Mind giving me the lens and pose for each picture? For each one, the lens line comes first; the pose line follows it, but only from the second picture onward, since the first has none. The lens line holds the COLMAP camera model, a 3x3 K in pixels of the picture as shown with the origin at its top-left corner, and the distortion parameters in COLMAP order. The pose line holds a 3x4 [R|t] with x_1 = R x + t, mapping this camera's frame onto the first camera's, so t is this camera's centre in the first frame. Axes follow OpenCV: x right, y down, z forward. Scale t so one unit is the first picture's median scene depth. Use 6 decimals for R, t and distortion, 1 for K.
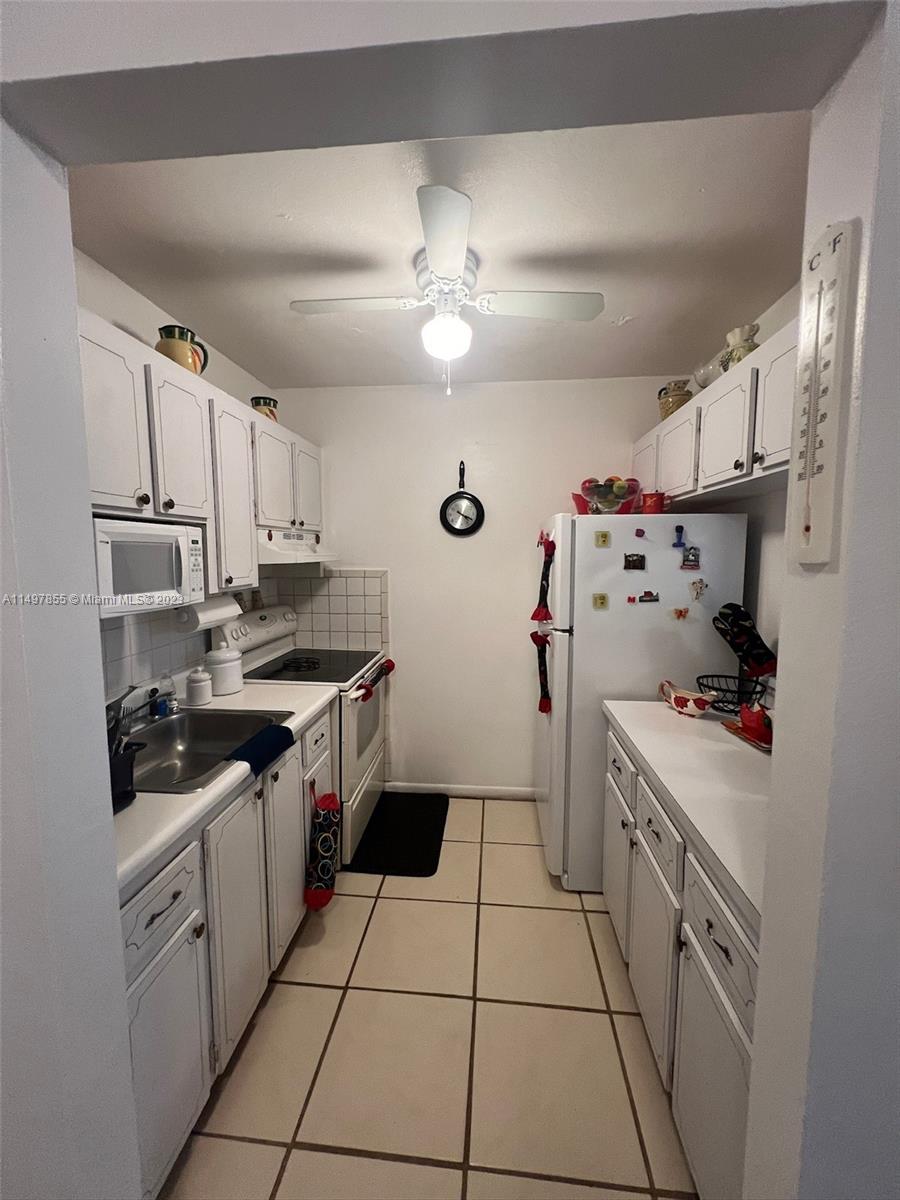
lens RADIAL K [[480.8, 0, 450.0], [0, 480.8, 600.0], [0, 0, 1]] dist [-0.001374, 0.000048]
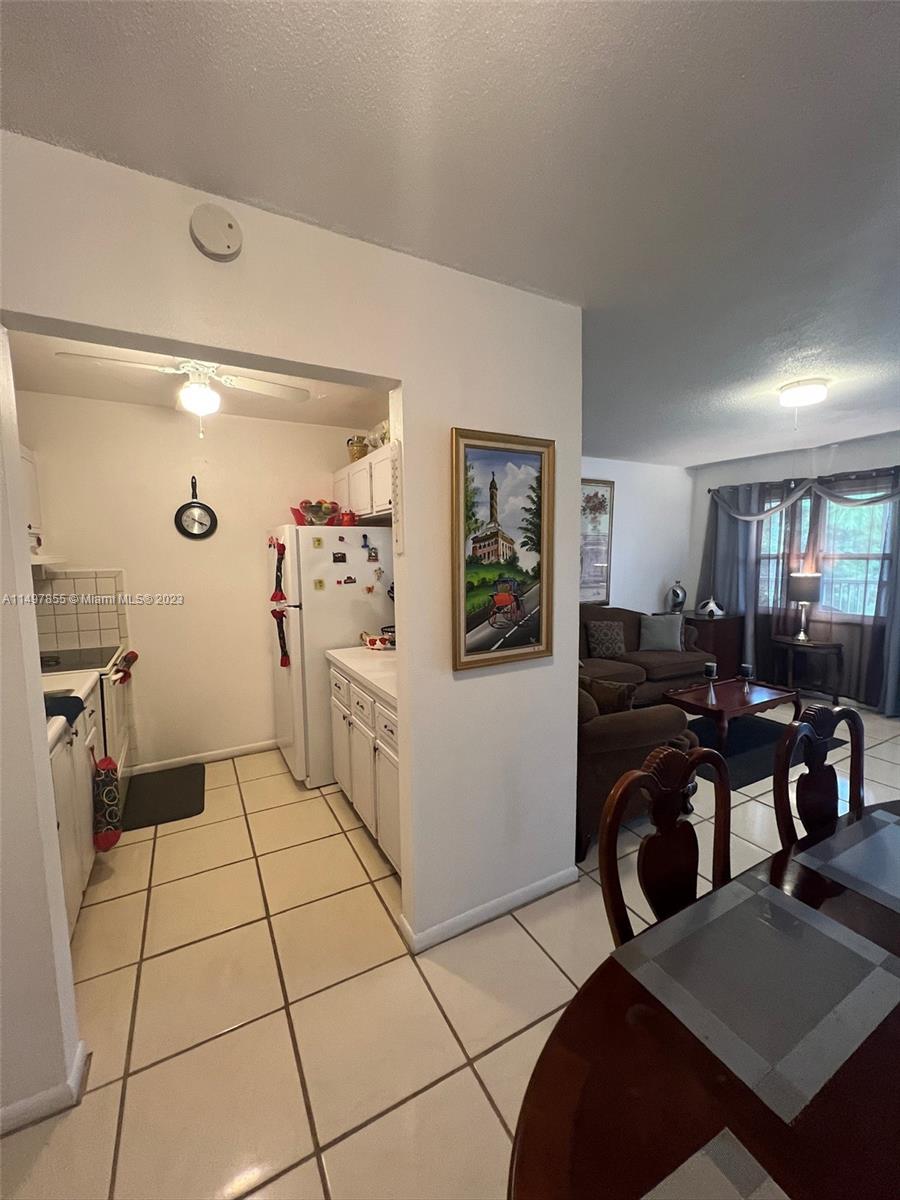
lens RADIAL K [[480.8, 0, 450.0], [0, 480.8, 600.0], [0, 0, 1]] dist [-0.001374, 0.000048]
pose [[0.830372, -0.064158, 0.553503, -0.169491], [0.066233, 0.997671, 0.016278, 0.050902], [-0.553258, 0.023144, 0.832688, -0.440622]]
